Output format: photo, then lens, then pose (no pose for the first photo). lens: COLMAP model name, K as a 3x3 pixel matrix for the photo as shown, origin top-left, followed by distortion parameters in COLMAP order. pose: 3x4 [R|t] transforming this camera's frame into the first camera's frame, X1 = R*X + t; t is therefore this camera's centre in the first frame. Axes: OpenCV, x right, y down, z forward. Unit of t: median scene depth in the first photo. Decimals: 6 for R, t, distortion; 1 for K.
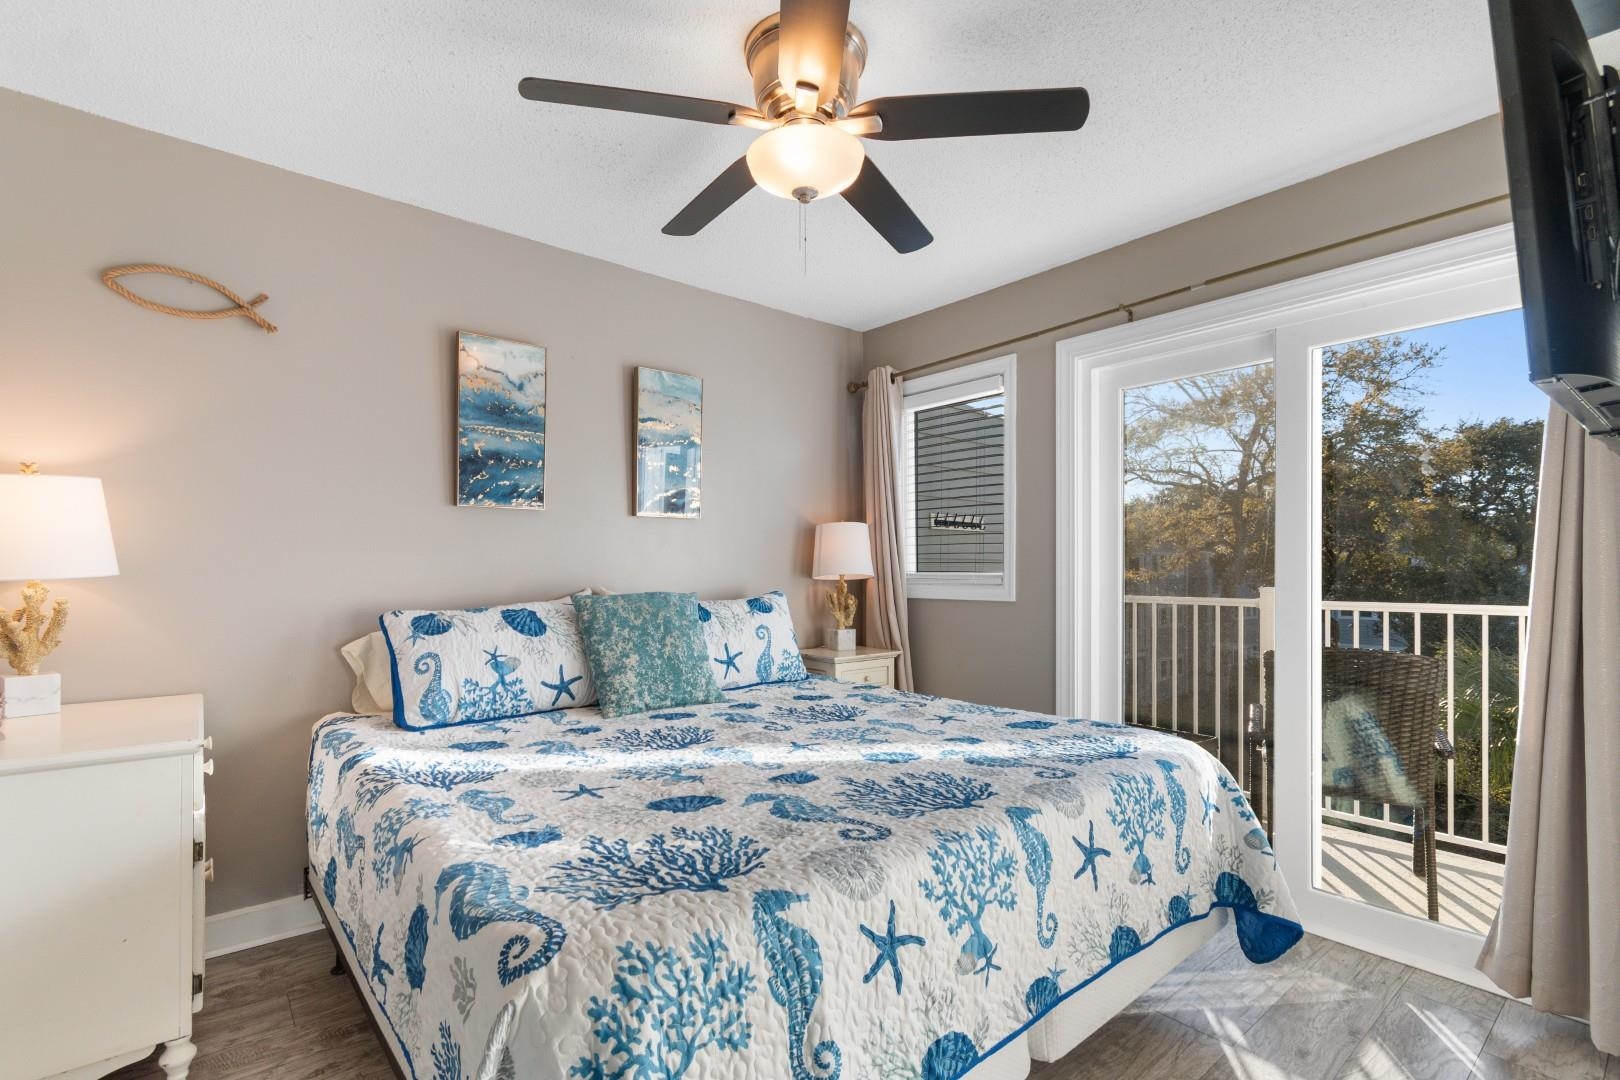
lens RADIAL K [[750.9, 0, 805.7], [0, 750.9, 567.7], [0, 0, 1]] dist [0.002406, 0.000330]
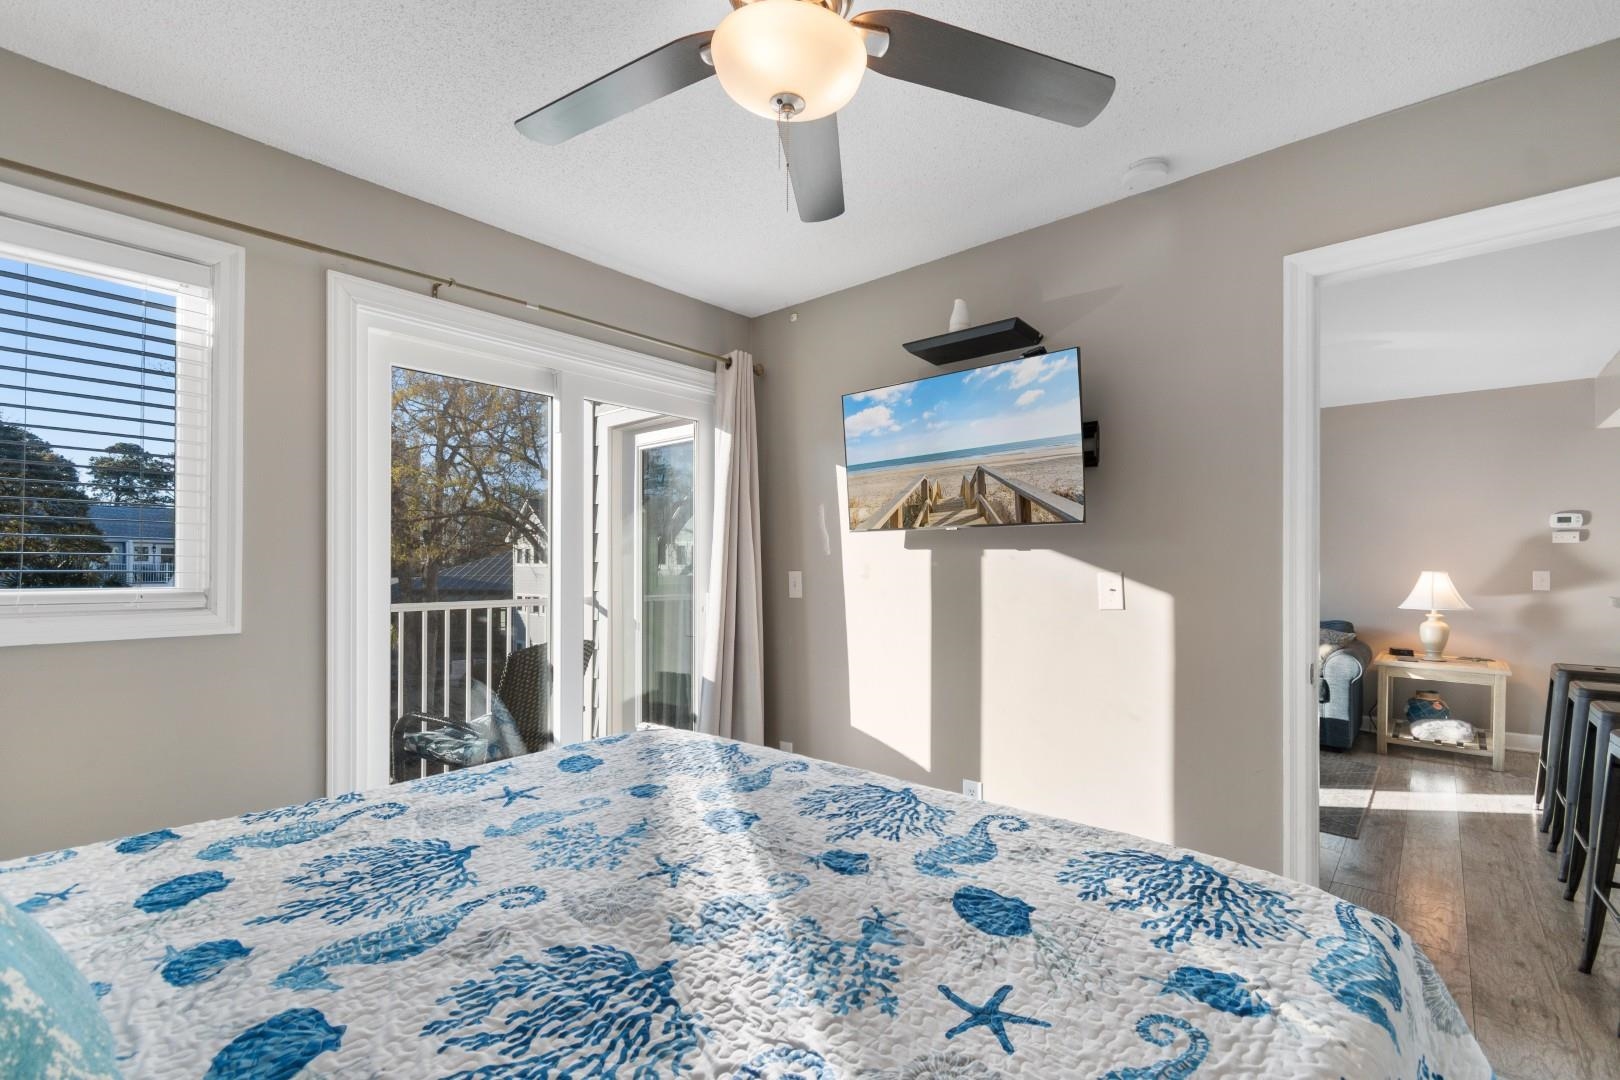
lens RADIAL K [[718.1, 0, 808.7], [0, 718.1, 559.1], [0, 0, 1]] dist [-0.002468, -0.000282]
pose [[-0.159457, 0.002607, 0.987201, -0.693744], [-0.009177, 0.999949, -0.004123, -0.034627], [-0.987162, -0.009717, -0.159425, 1.057082]]
